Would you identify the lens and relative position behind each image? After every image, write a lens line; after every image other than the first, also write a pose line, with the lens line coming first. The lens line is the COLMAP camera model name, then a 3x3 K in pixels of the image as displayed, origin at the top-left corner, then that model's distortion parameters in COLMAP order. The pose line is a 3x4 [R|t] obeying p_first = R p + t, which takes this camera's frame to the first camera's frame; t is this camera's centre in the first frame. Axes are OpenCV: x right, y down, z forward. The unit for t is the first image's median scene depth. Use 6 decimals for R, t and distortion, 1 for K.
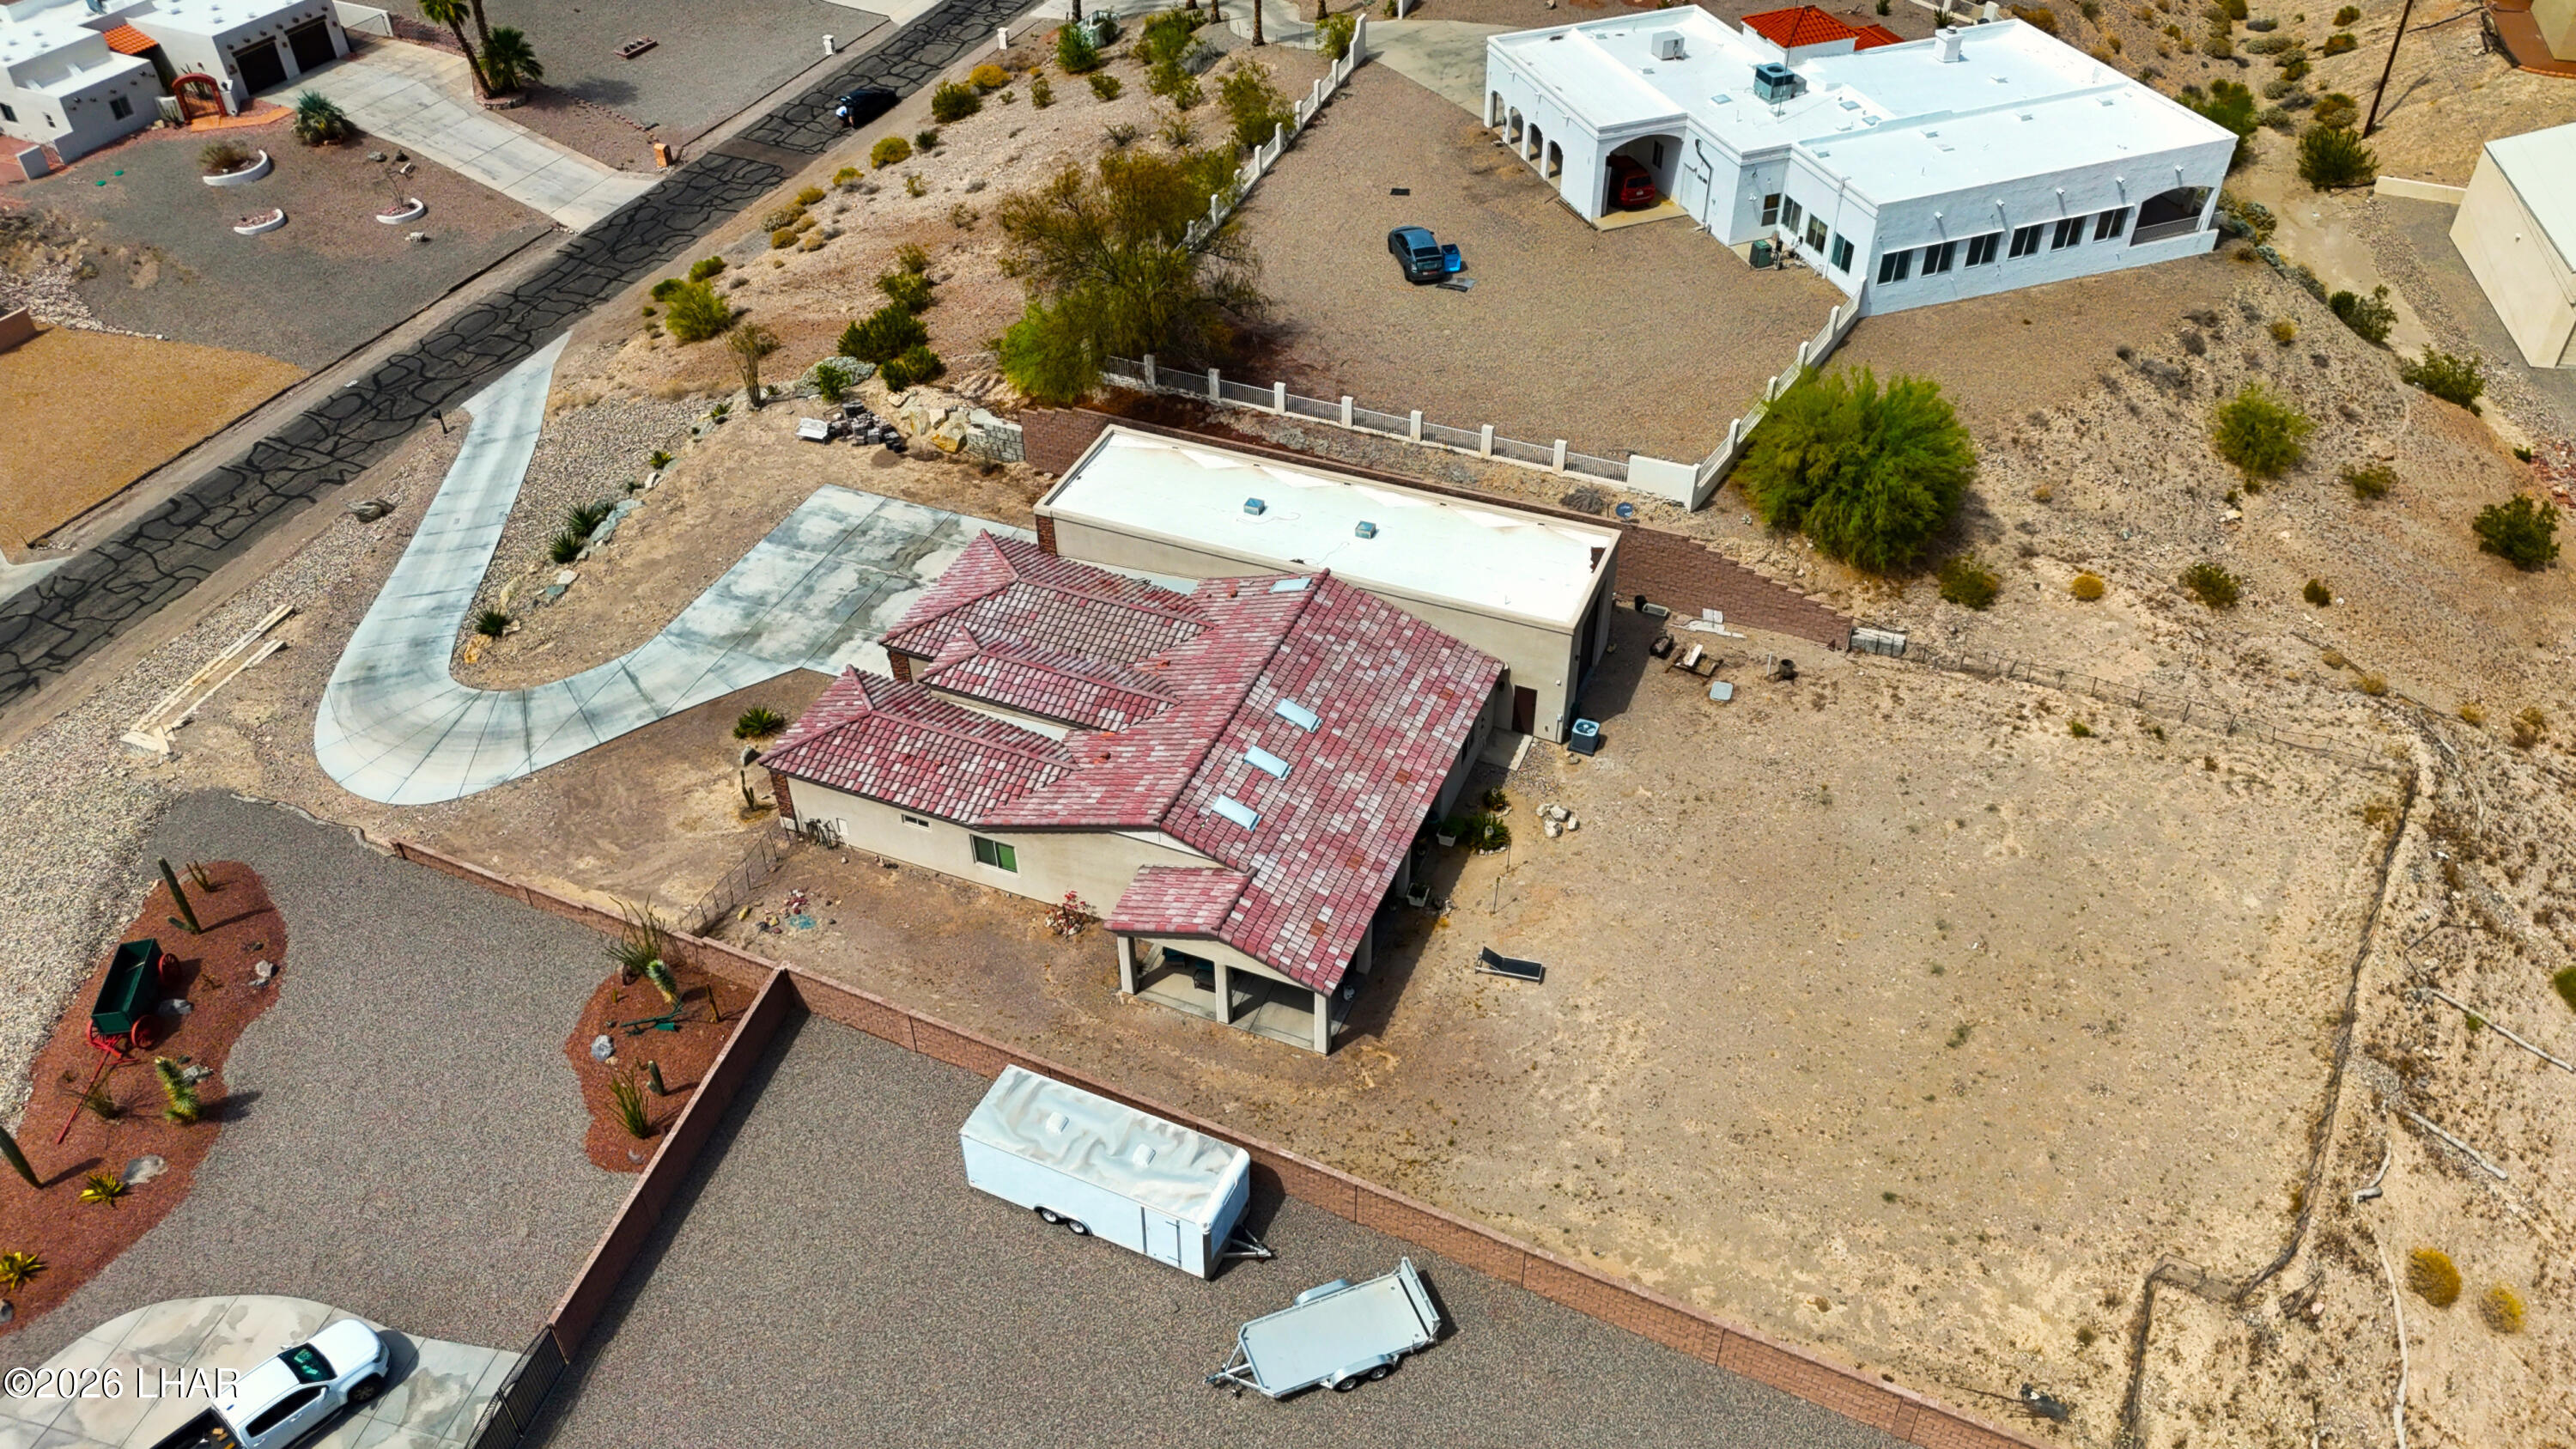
lens RADIAL K [[1910.5, 0, 1279.9], [0, 1910.5, 729.4], [0, 0, 1]] dist [0.071385, -0.067809]
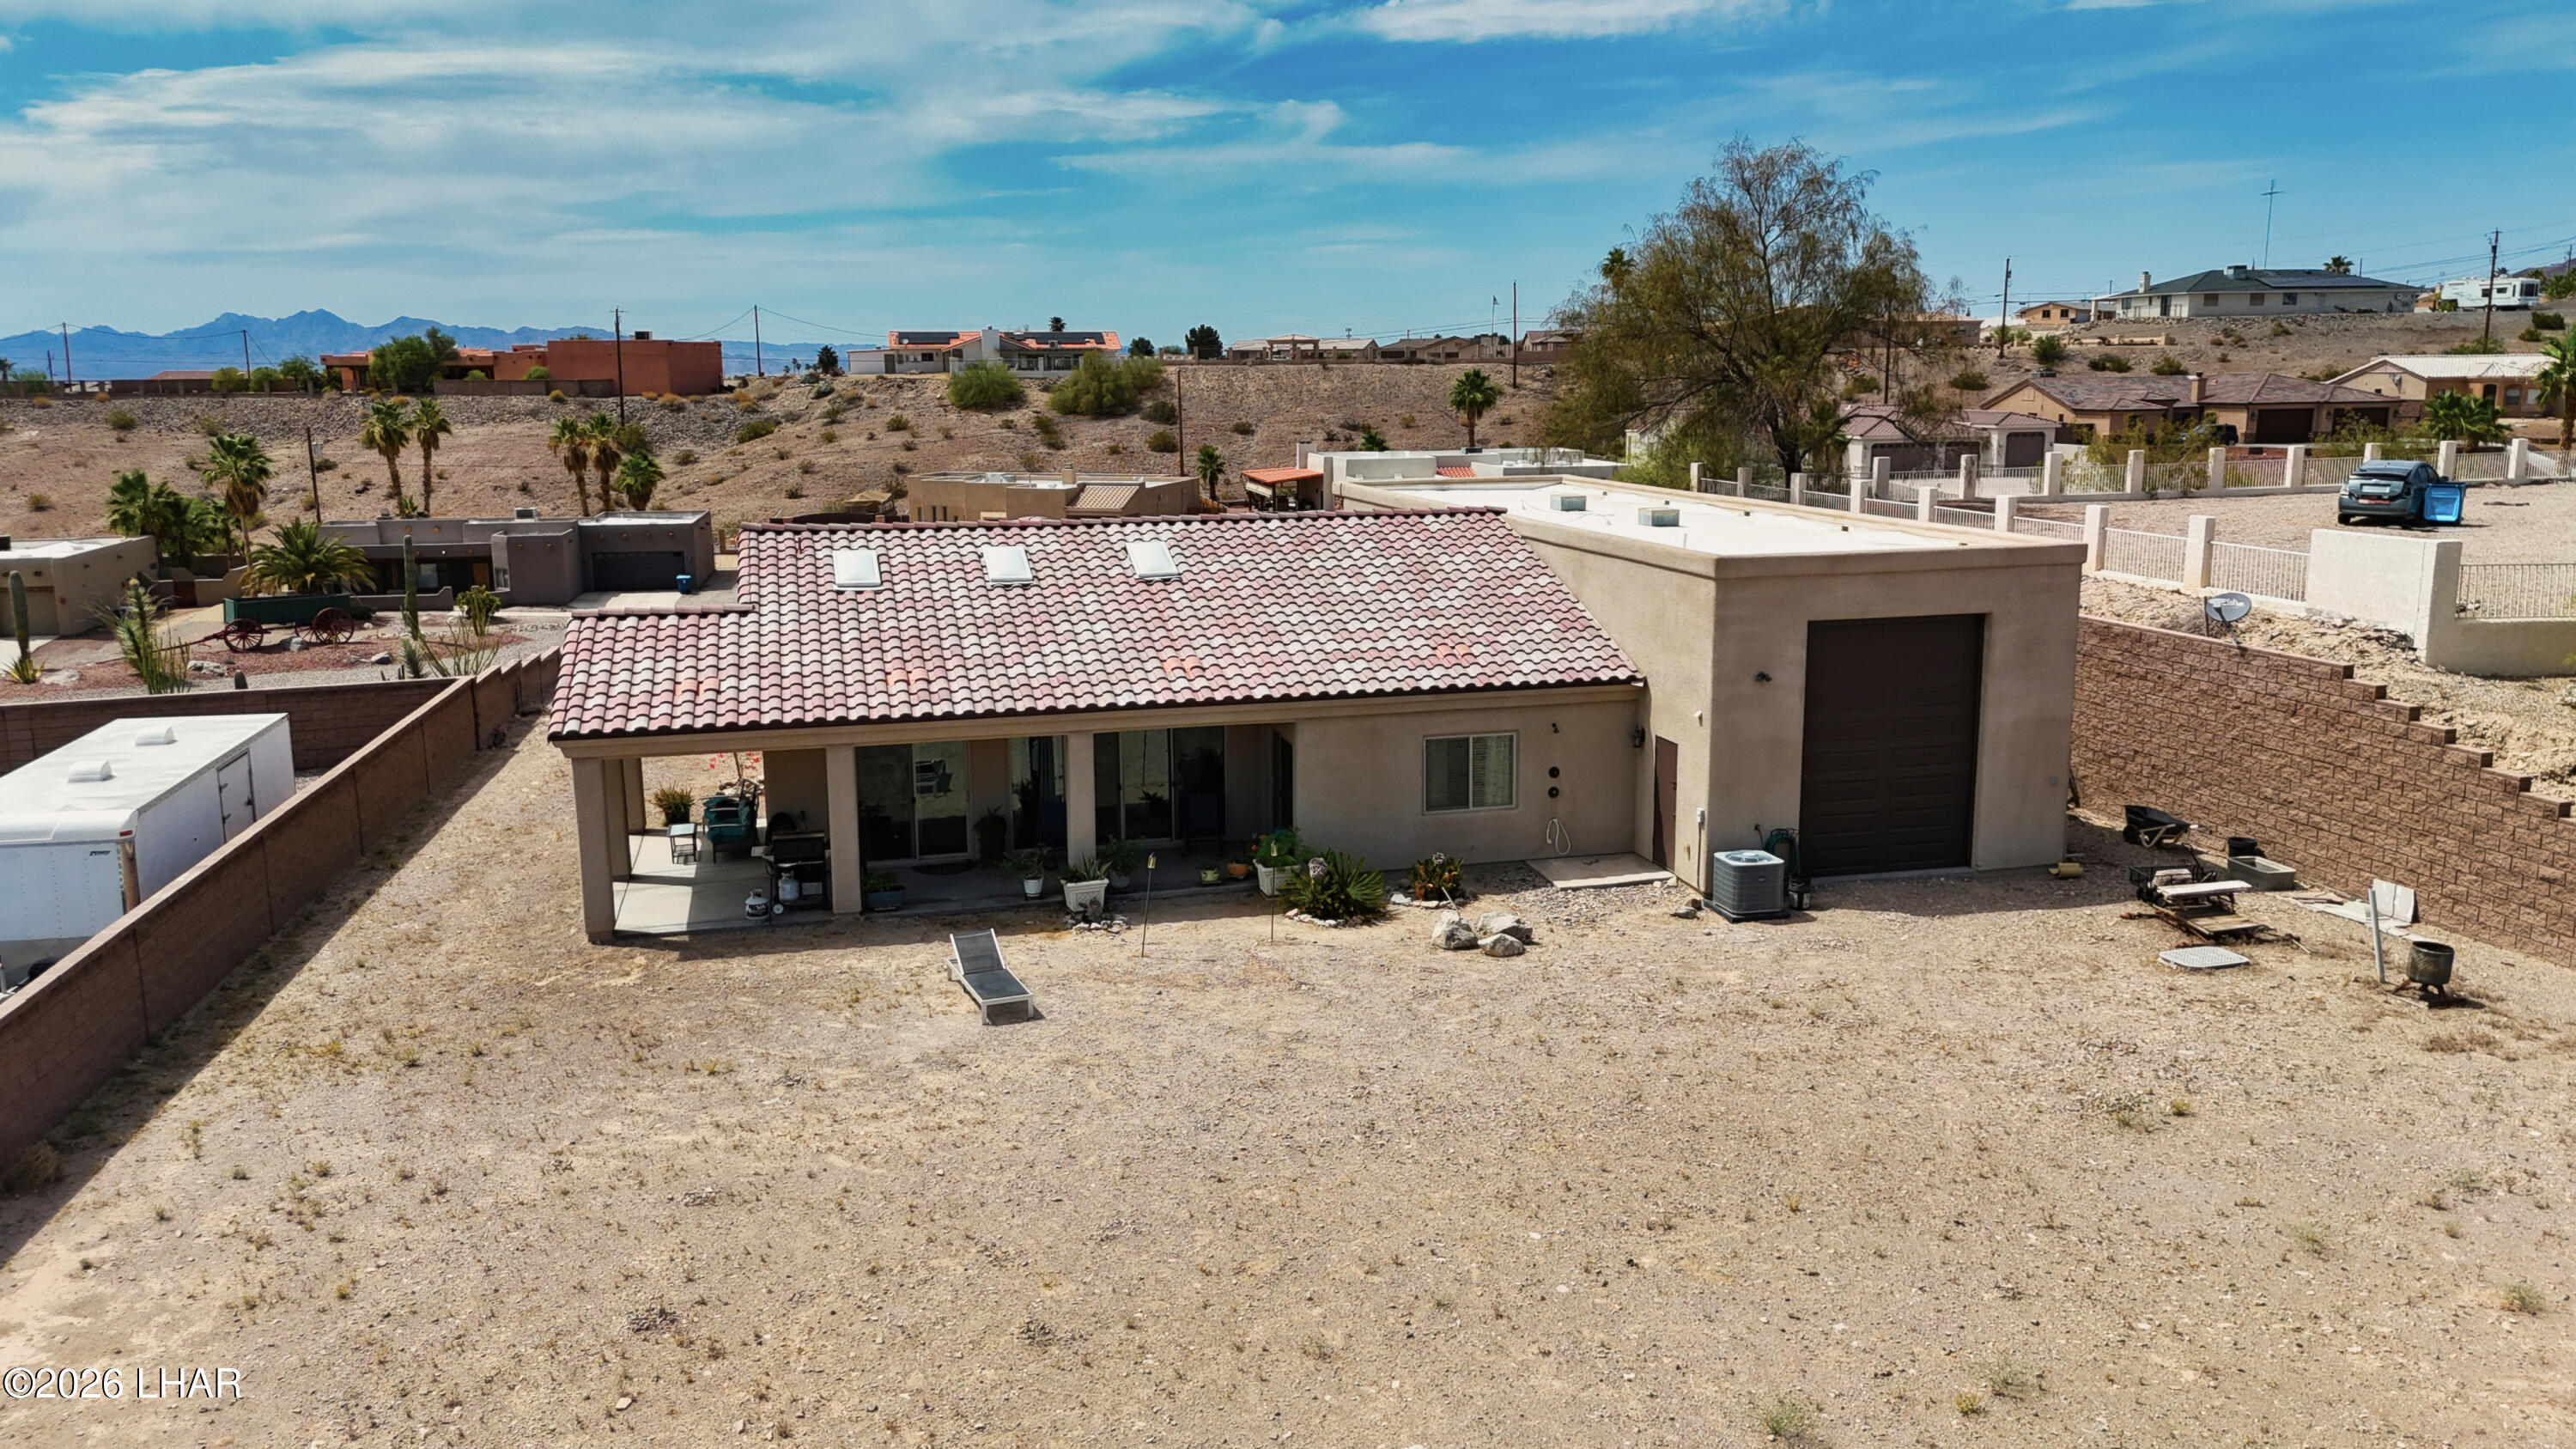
lens RADIAL K [[1910.5, 0, 1279.9], [0, 1910.5, 729.4], [0, 0, 1]] dist [0.071385, -0.067809]
pose [[0.600819, 0.162640, -0.782666, 0.397581], [-0.514948, 0.827621, -0.223321, 0.115493], [0.611429, 0.537208, 0.581001, 0.633403]]
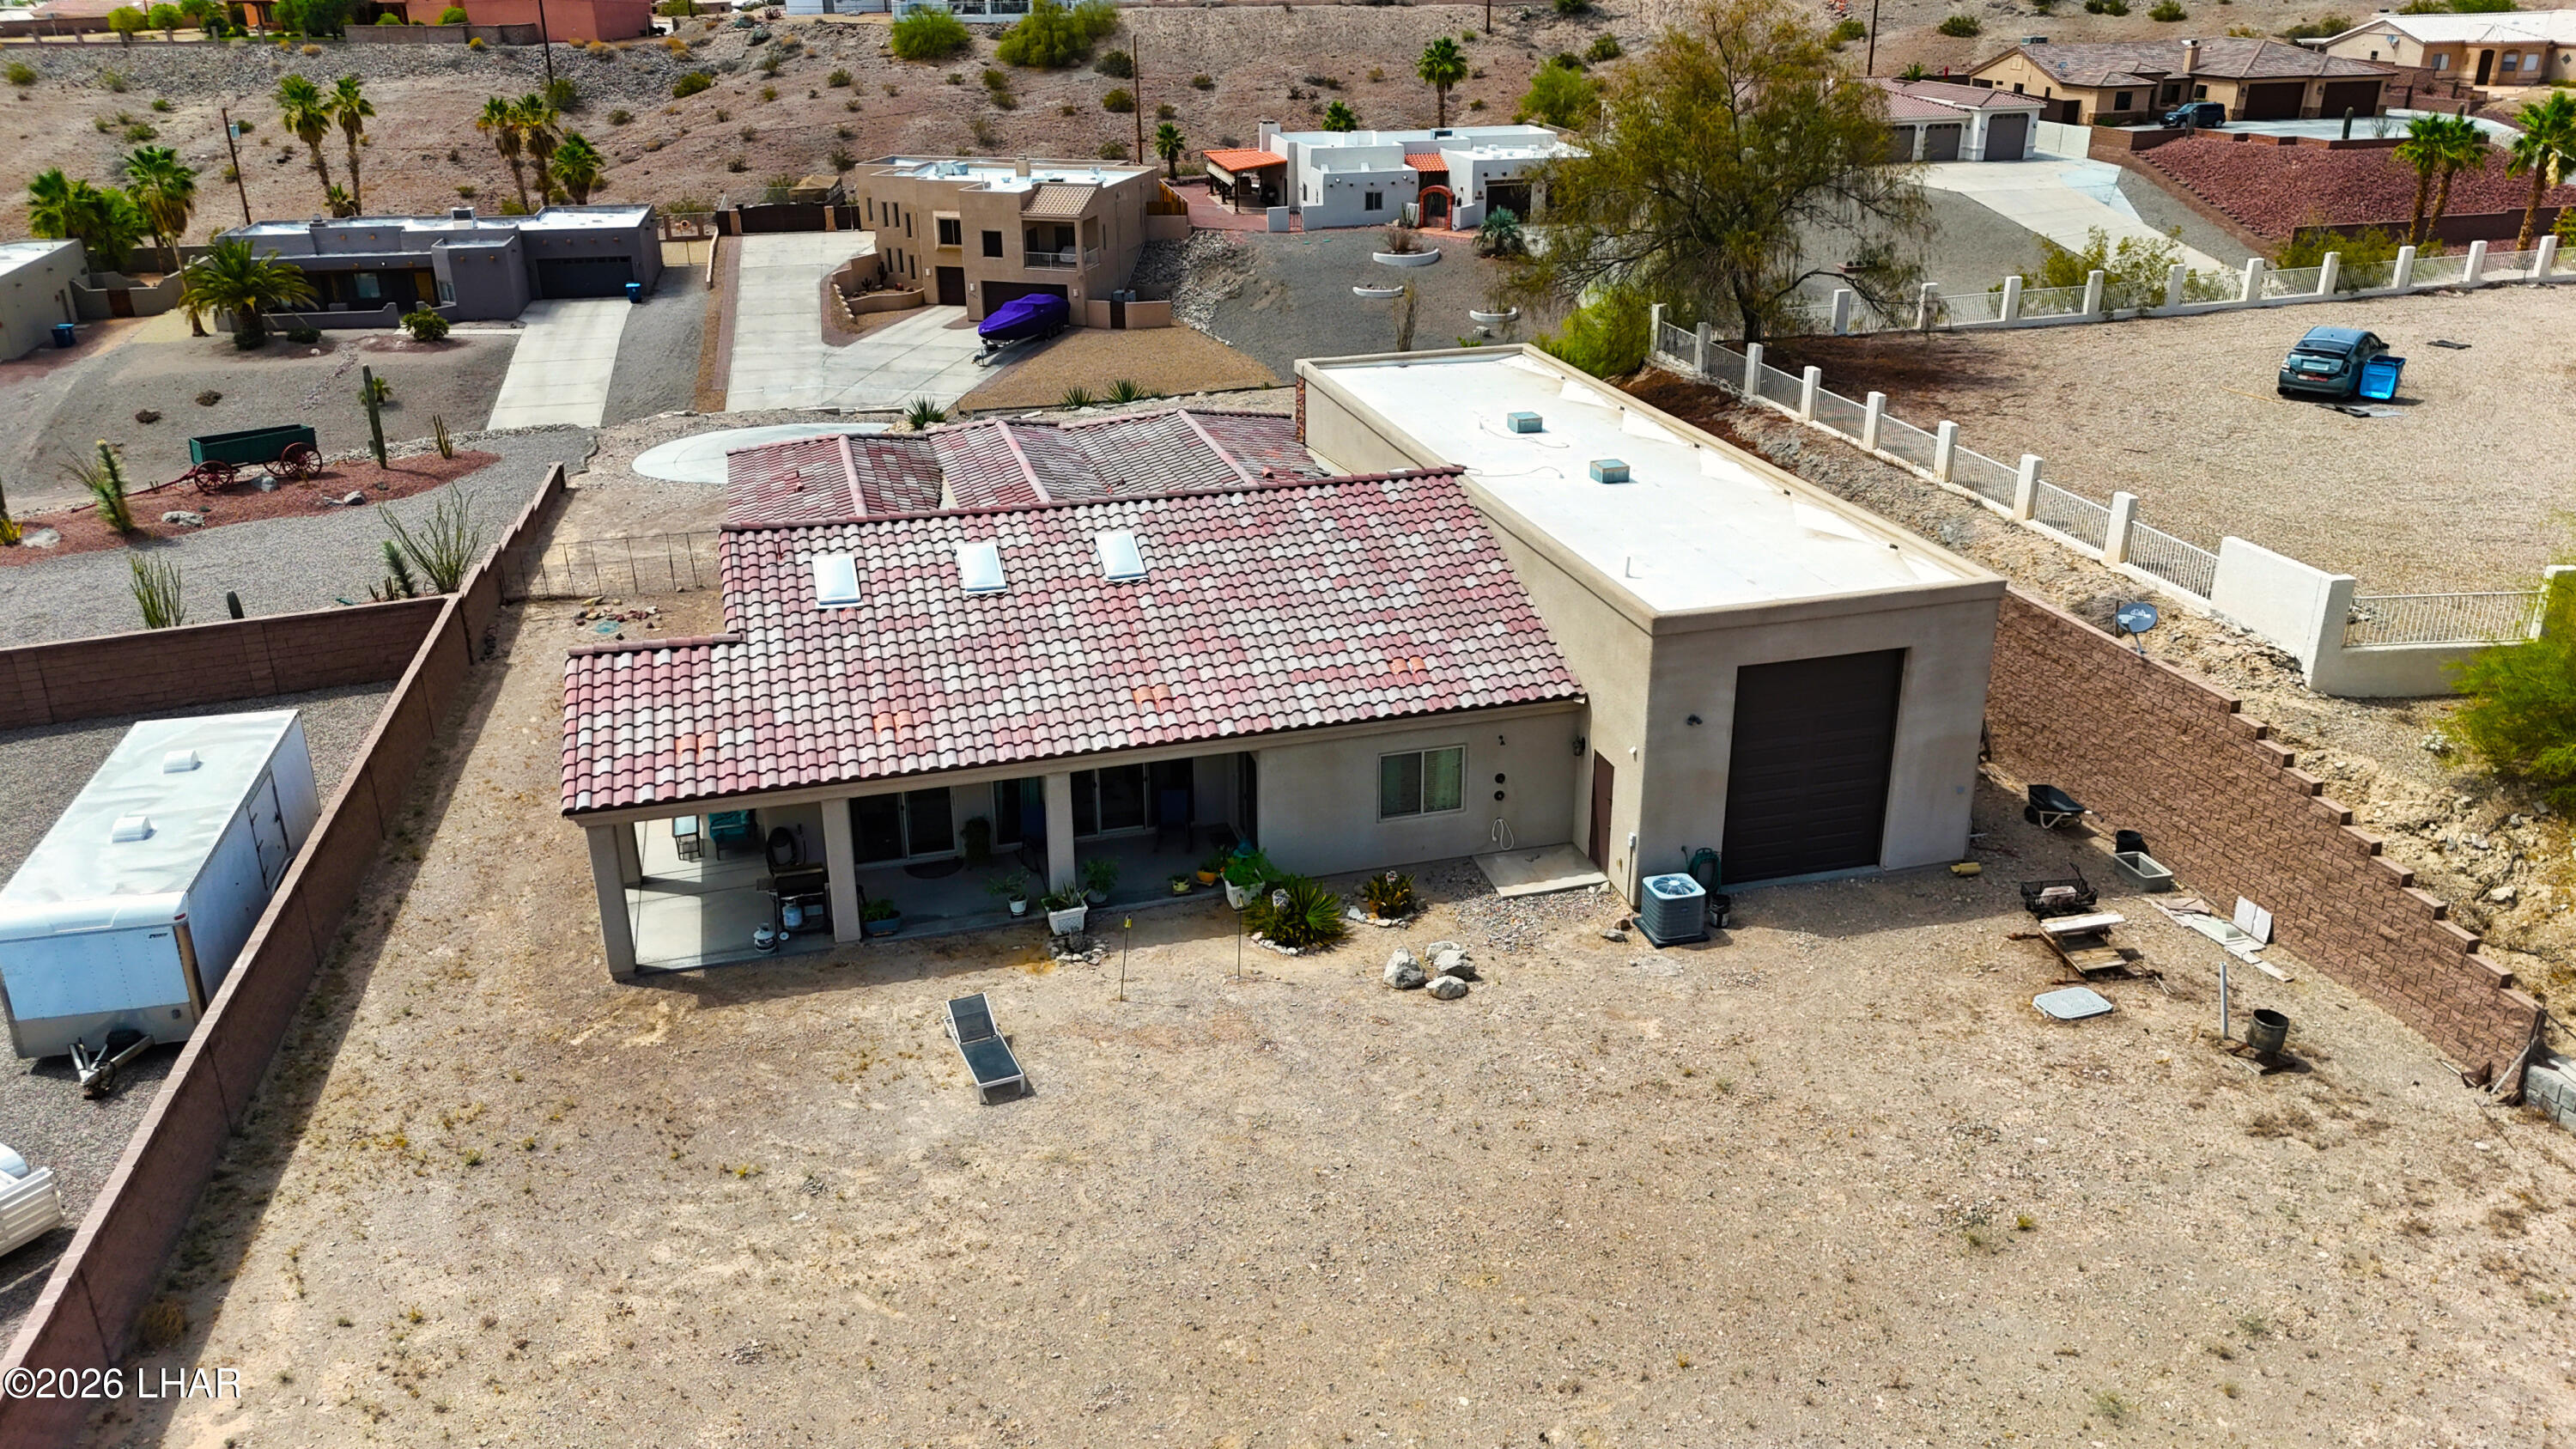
lens RADIAL K [[1910.5, 0, 1279.9], [0, 1910.5, 729.4], [0, 0, 1]] dist [0.071385, -0.067809]
pose [[0.615602, 0.314227, -0.722700, 0.396585], [-0.507024, 0.859980, -0.057971, 0.038958], [0.603292, 0.402113, 0.688726, 0.571356]]
